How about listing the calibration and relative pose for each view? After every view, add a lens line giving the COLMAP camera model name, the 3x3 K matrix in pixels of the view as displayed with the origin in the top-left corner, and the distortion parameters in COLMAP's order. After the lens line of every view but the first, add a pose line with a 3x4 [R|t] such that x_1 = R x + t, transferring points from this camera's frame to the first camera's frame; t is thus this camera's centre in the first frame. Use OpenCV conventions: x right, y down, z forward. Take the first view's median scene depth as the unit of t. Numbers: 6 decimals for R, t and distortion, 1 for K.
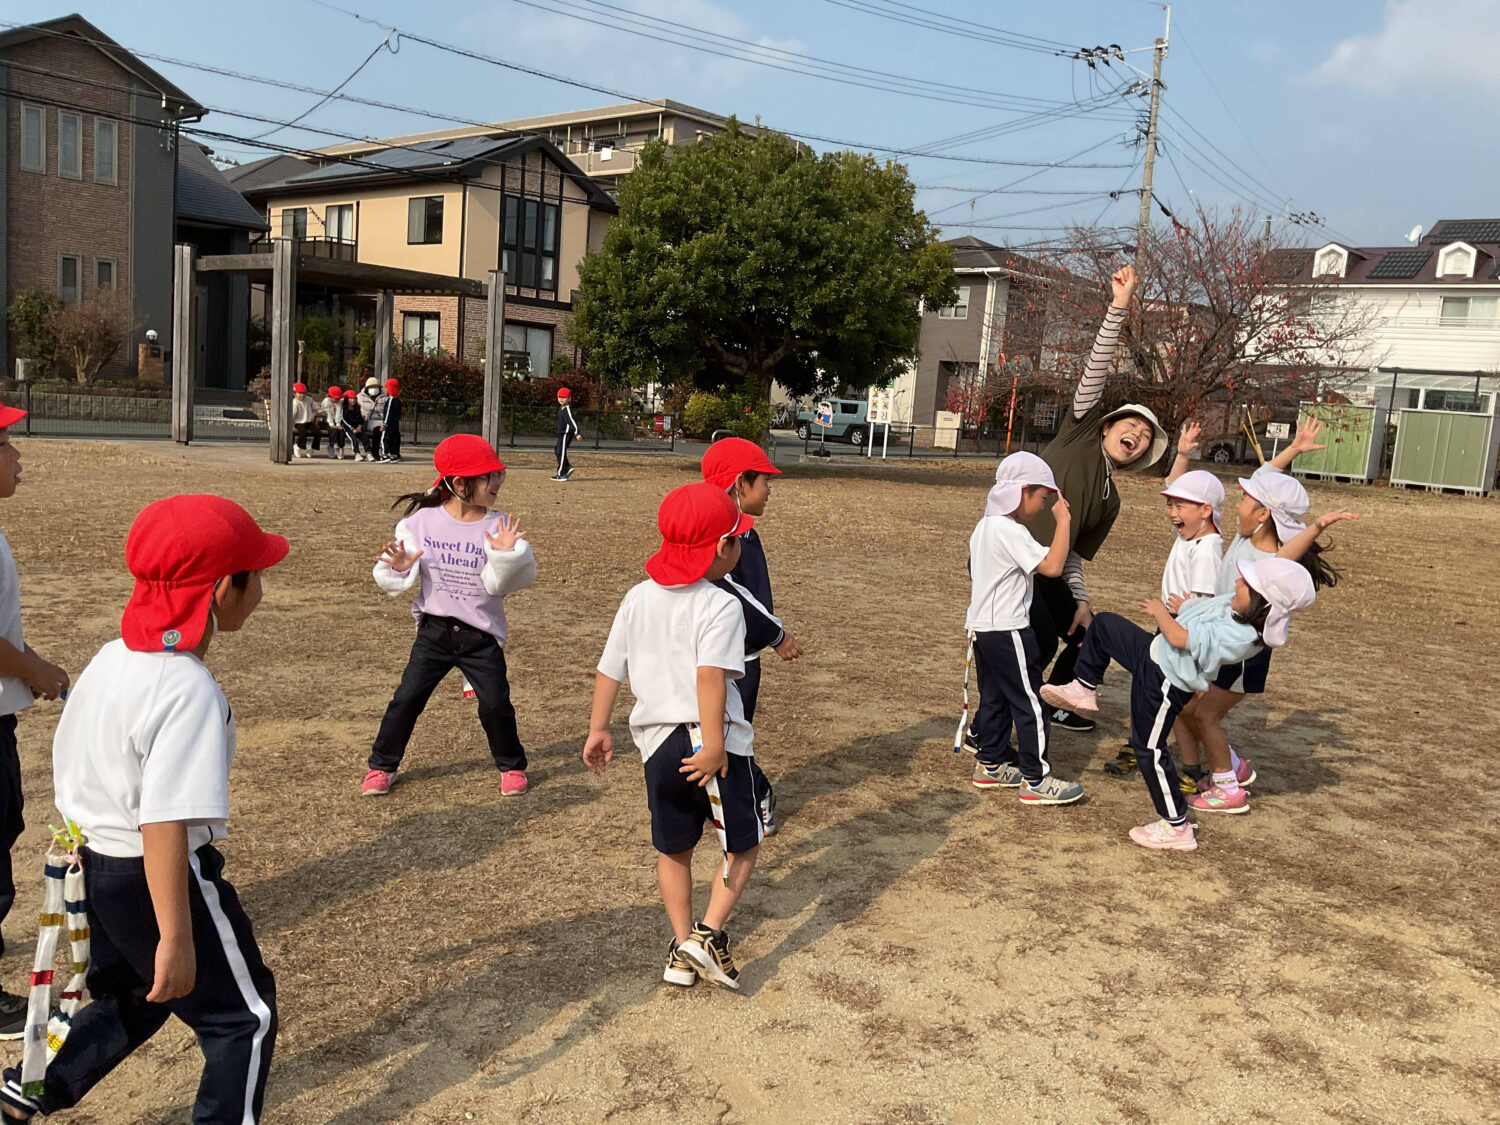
lens RADIAL K [[1258.6, 0, 745.4], [0, 1258.6, 565.4], [0, 0, 1]] dist [0.098453, -0.171662]
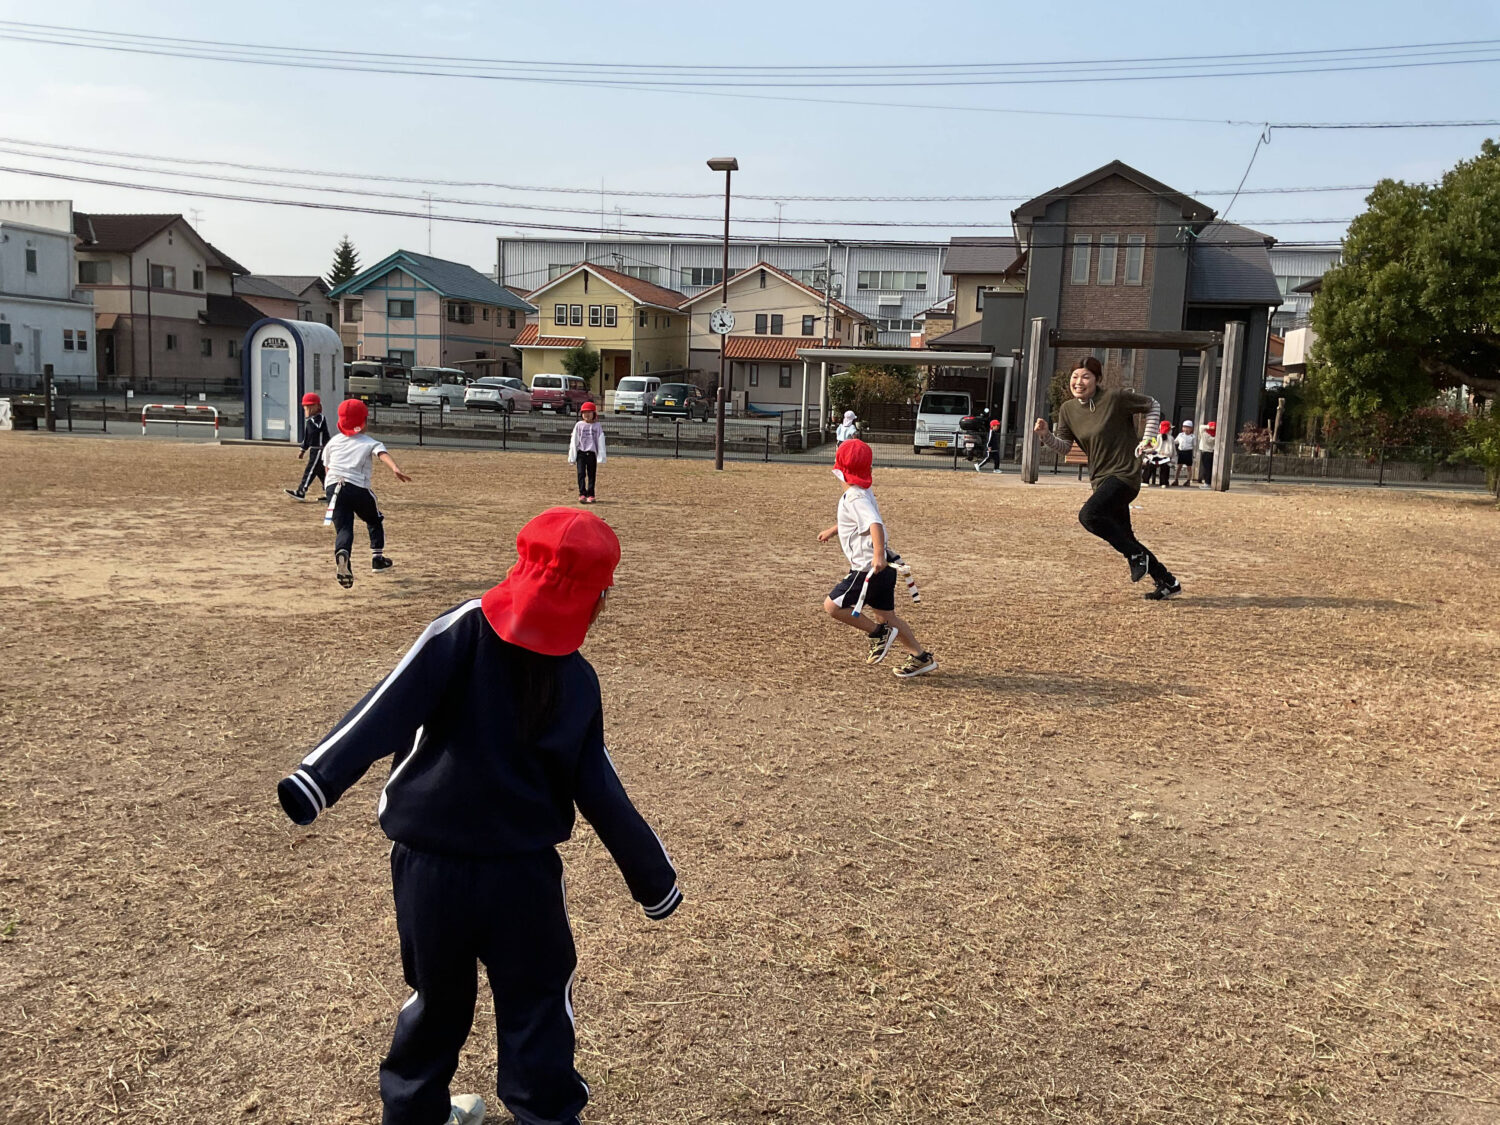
lens RADIAL K [[1258.6, 0, 745.4], [0, 1258.6, 565.4], [0, 0, 1]] dist [0.098453, -0.171662]
pose [[0.535824, 0.055633, -0.842495, 0.396584], [-0.110438, 0.993872, -0.004609, 0.030512], [0.837076, 0.095513, 0.538685, 0.017939]]
